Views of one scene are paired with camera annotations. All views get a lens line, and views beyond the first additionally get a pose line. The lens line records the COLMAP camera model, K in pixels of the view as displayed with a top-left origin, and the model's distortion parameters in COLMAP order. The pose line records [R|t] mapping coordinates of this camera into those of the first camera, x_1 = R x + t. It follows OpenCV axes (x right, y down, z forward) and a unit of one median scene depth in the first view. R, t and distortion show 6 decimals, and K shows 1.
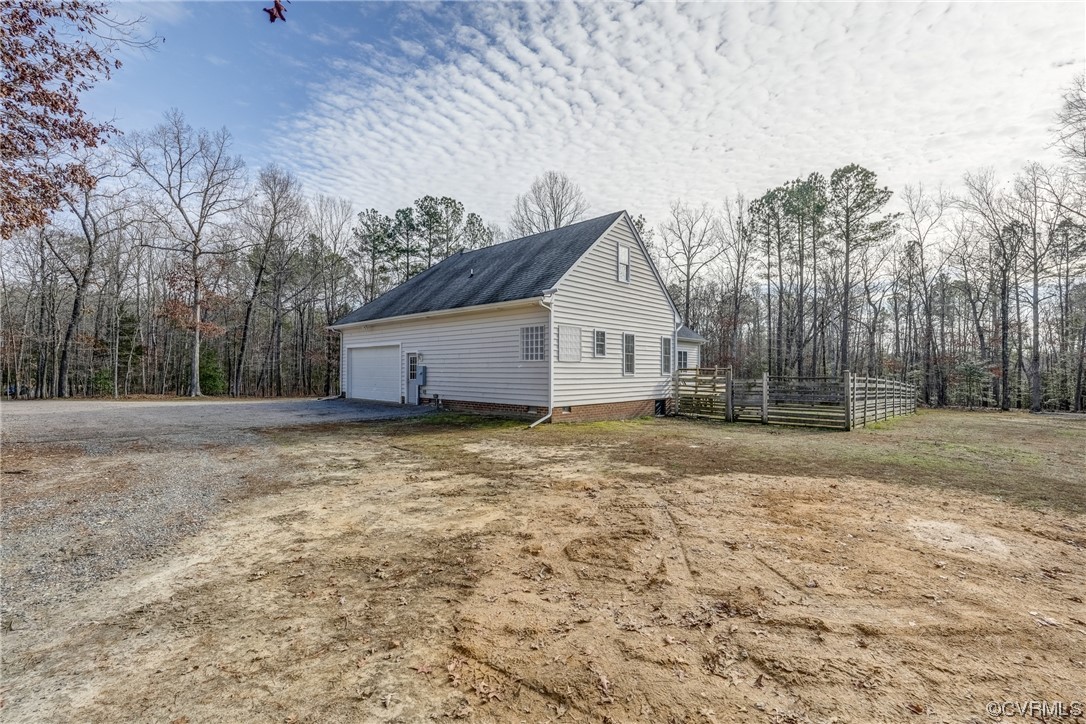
lens RADIAL K [[487.0, 0, 541.9], [0, 487.0, 364.5], [0, 0, 1]] dist [-0.010719, 0.003782]
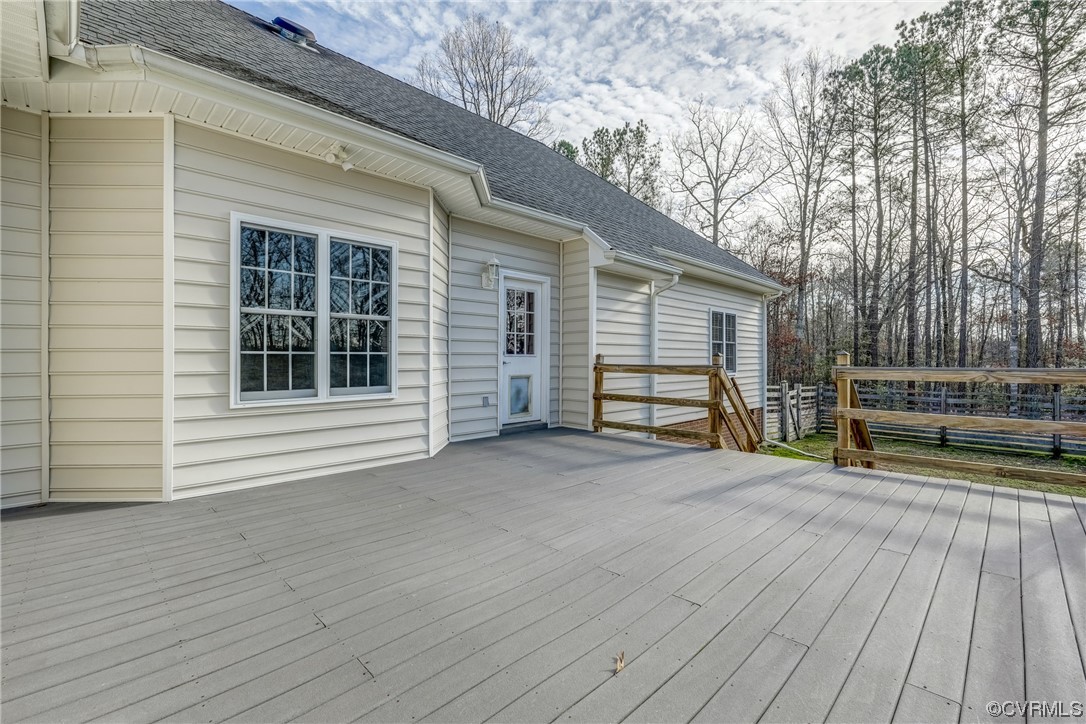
lens RADIAL K [[487.0, 0, 544.1], [0, 487.0, 358.3], [0, 0, 1]] dist [-0.010719, 0.003782]
pose [[0.999686, 0.001531, -0.024999, 0.091783], [-0.001468, 0.999996, 0.002558, 0.003532], [0.025003, -0.002520, 0.999684, 0.356173]]
